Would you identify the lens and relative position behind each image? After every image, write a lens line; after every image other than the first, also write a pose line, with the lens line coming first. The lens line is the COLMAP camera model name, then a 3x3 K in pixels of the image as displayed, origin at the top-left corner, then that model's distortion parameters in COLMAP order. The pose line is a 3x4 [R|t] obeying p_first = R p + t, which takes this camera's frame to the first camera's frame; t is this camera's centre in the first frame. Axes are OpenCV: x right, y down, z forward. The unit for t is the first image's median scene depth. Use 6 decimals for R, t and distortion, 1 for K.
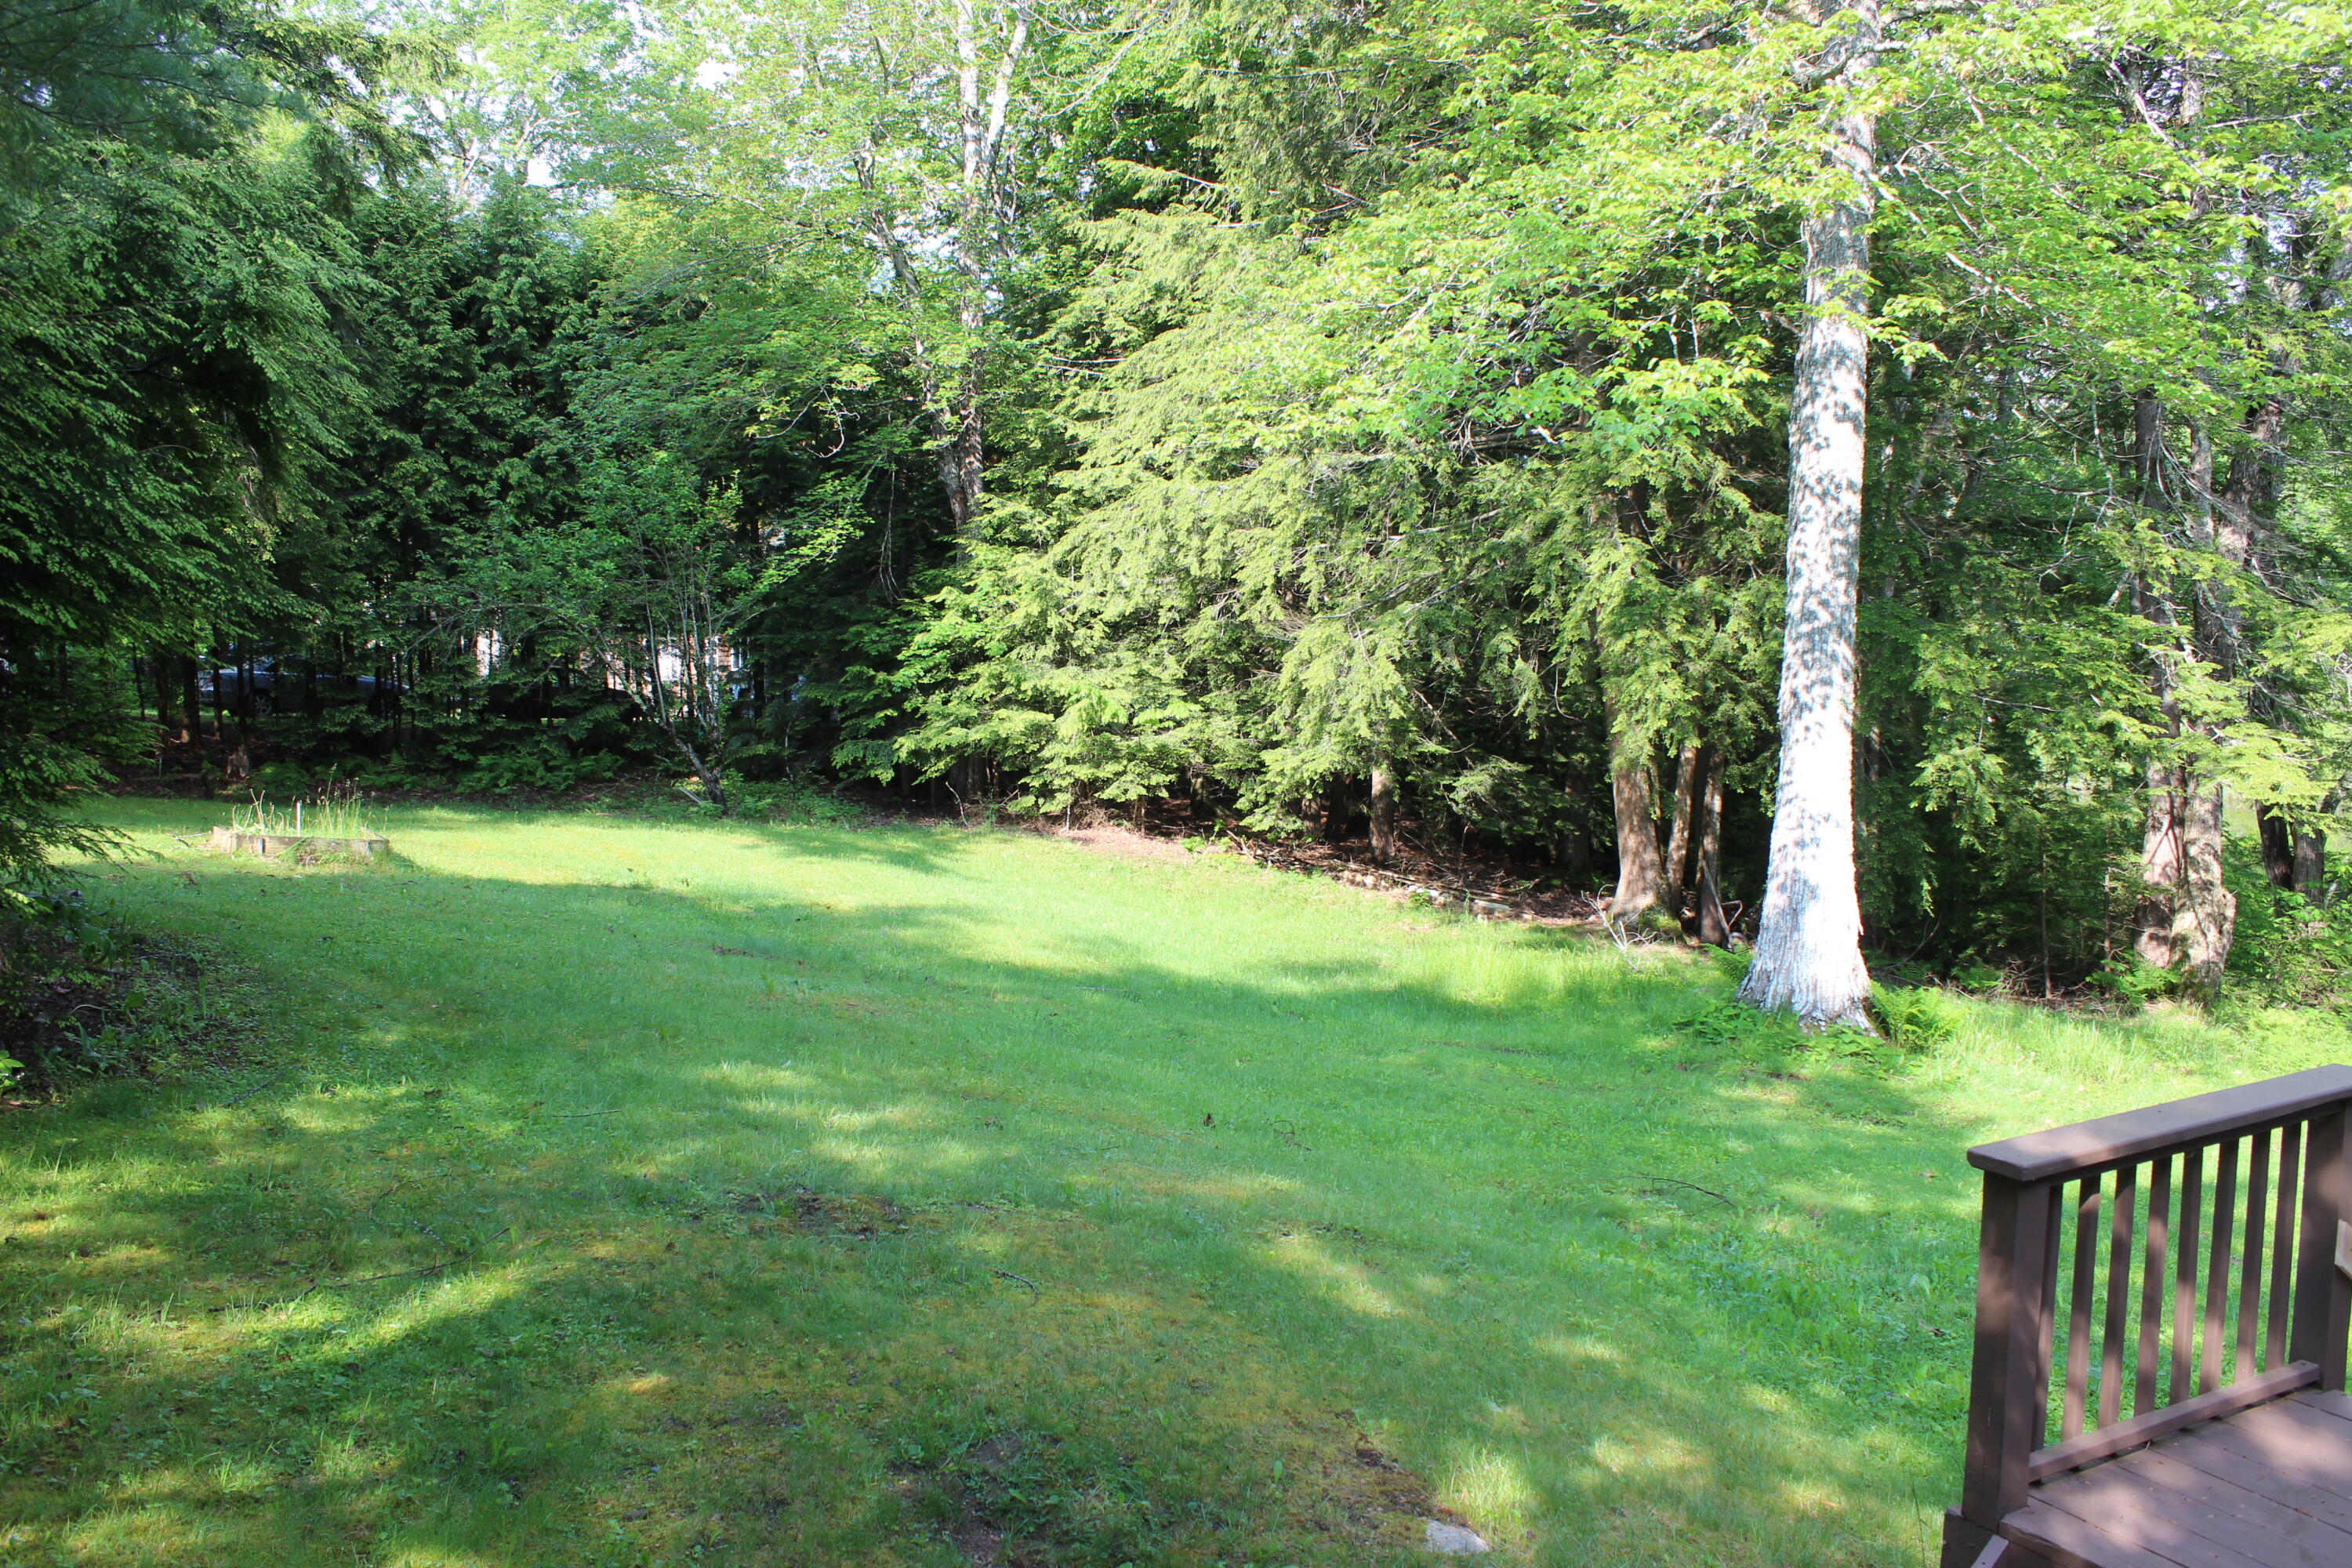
lens RADIAL K [[1963.3, 0, 1172.7], [0, 1963.3, 785.8], [0, 0, 1]] dist [-0.154950, 0.136555]
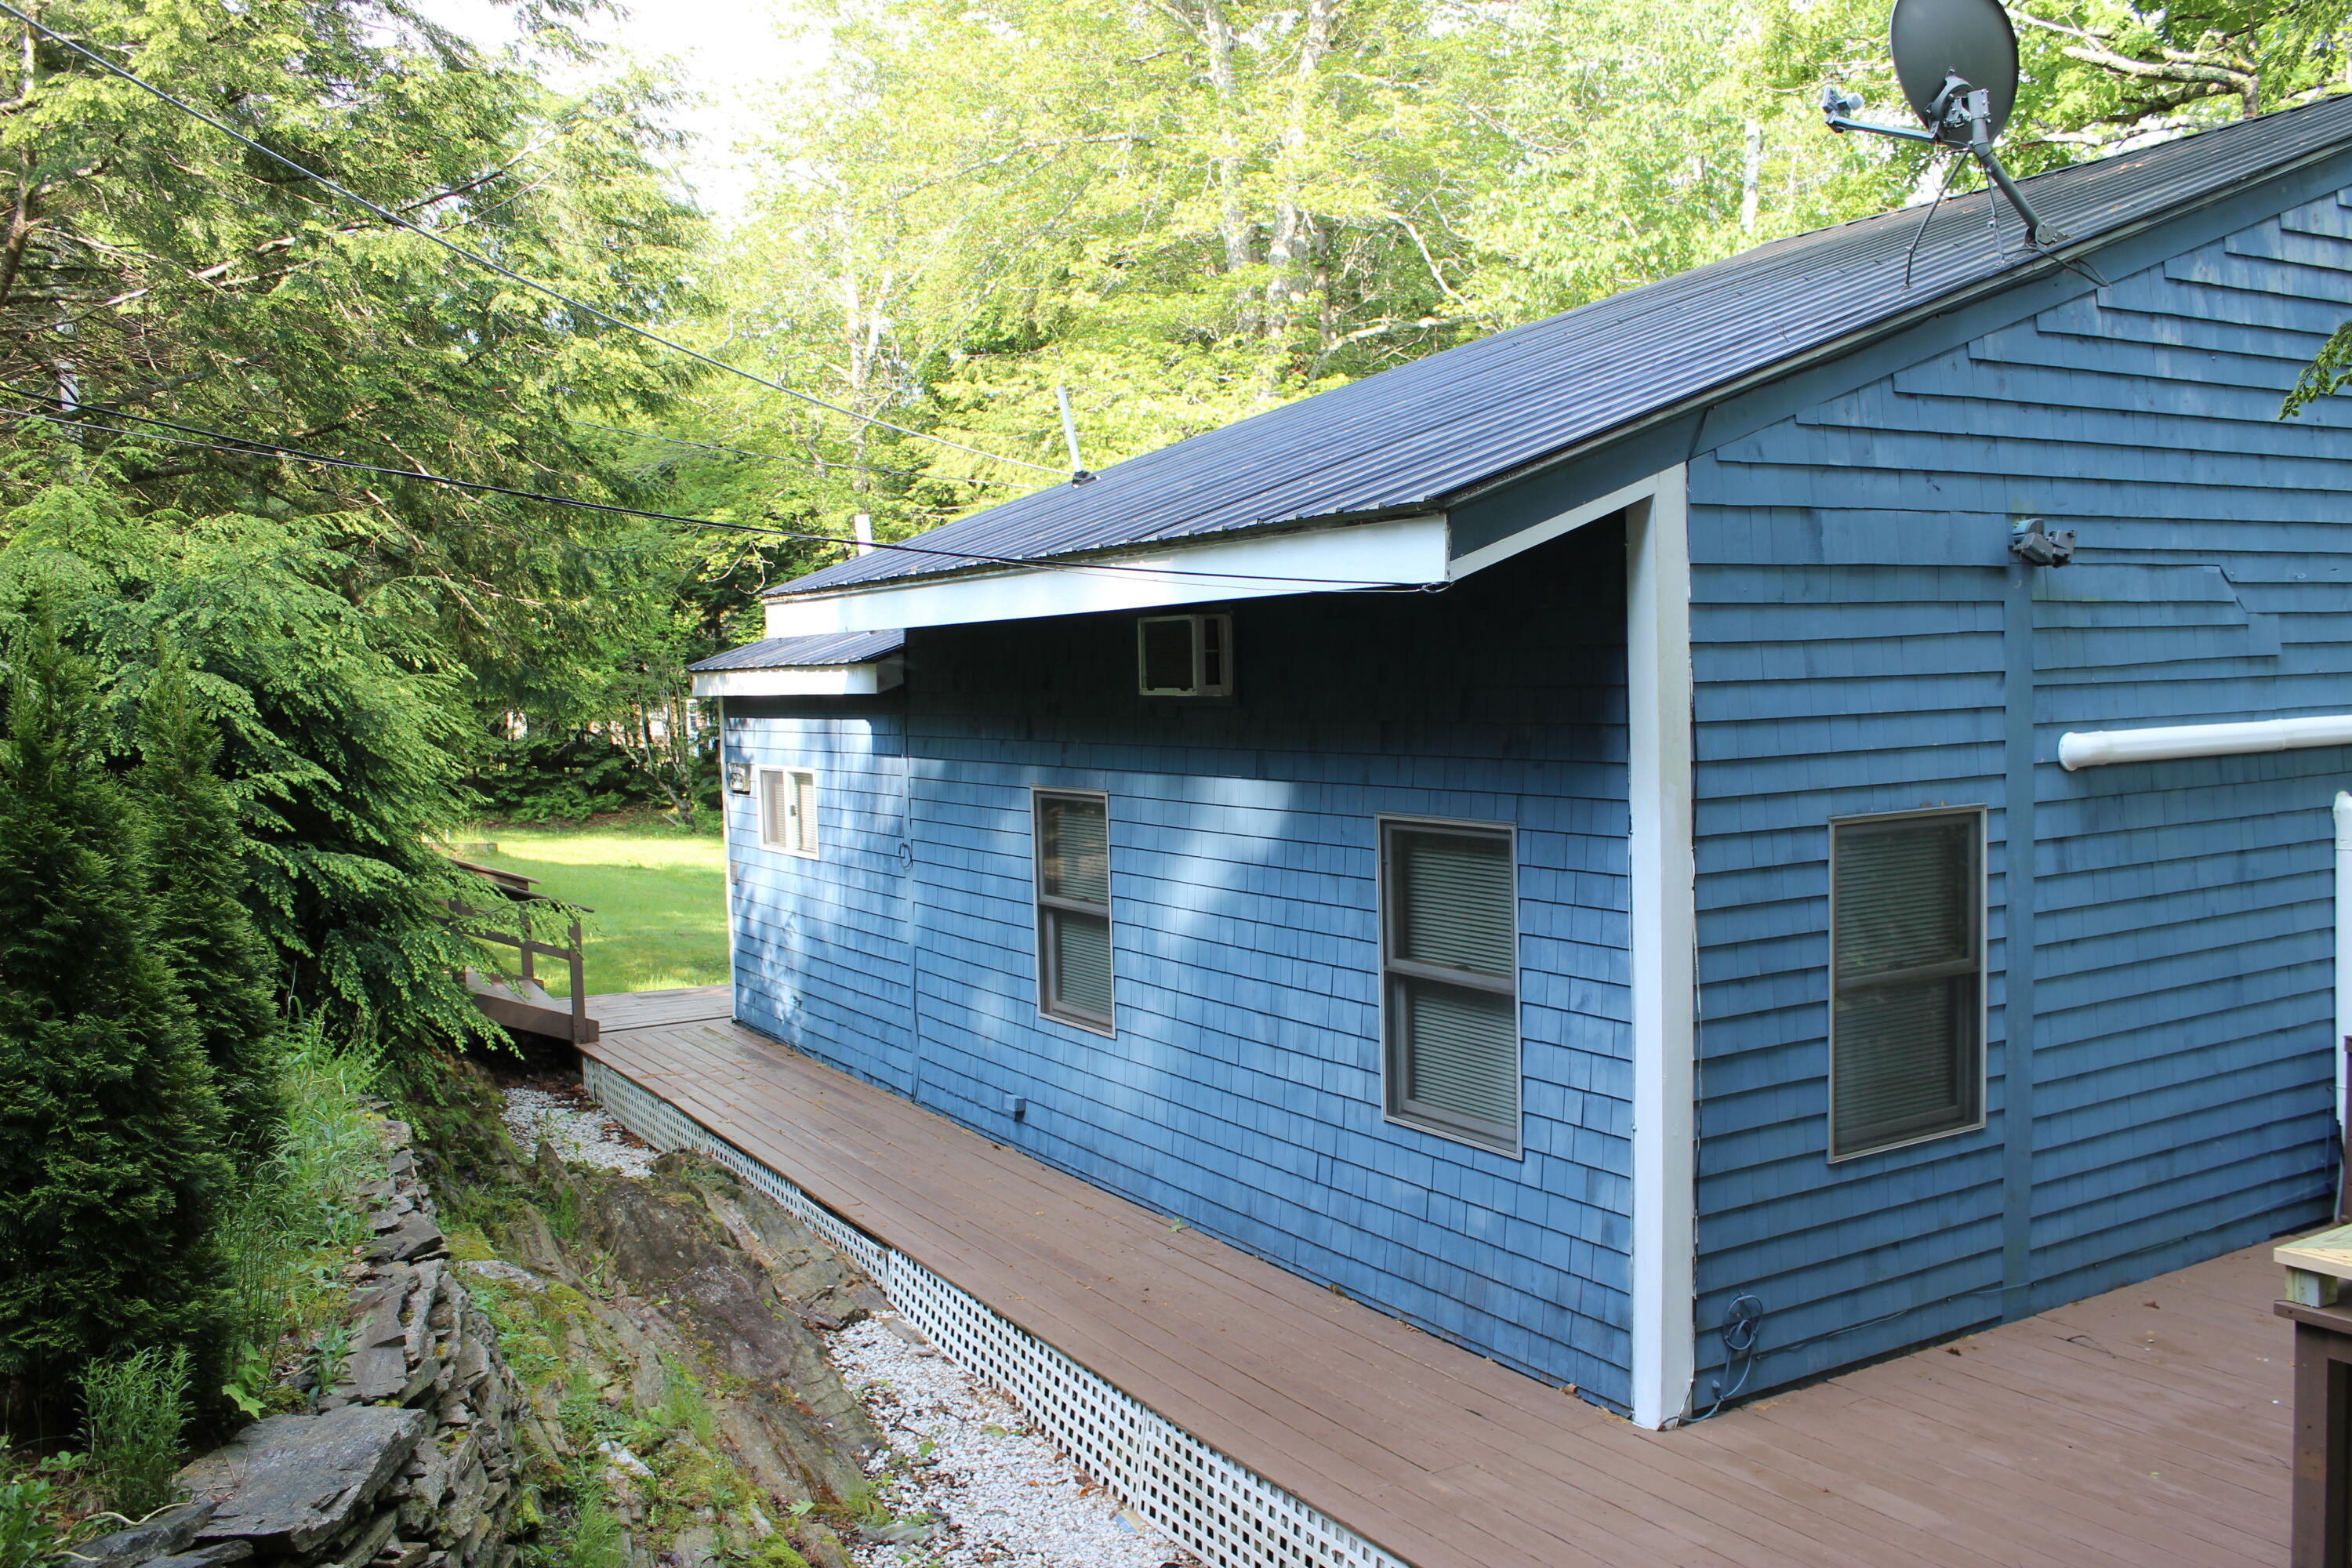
lens RADIAL K [[1963.3, 0, 1176.4], [0, 1963.3, 783.6], [0, 0, 1]] dist [-0.154950, 0.136555]
pose [[0.999592, -0.028553, -0.000338, 0.136298], [0.028544, 0.999466, -0.015895, 0.012043], [0.000792, 0.015879, 0.999874, -0.472337]]
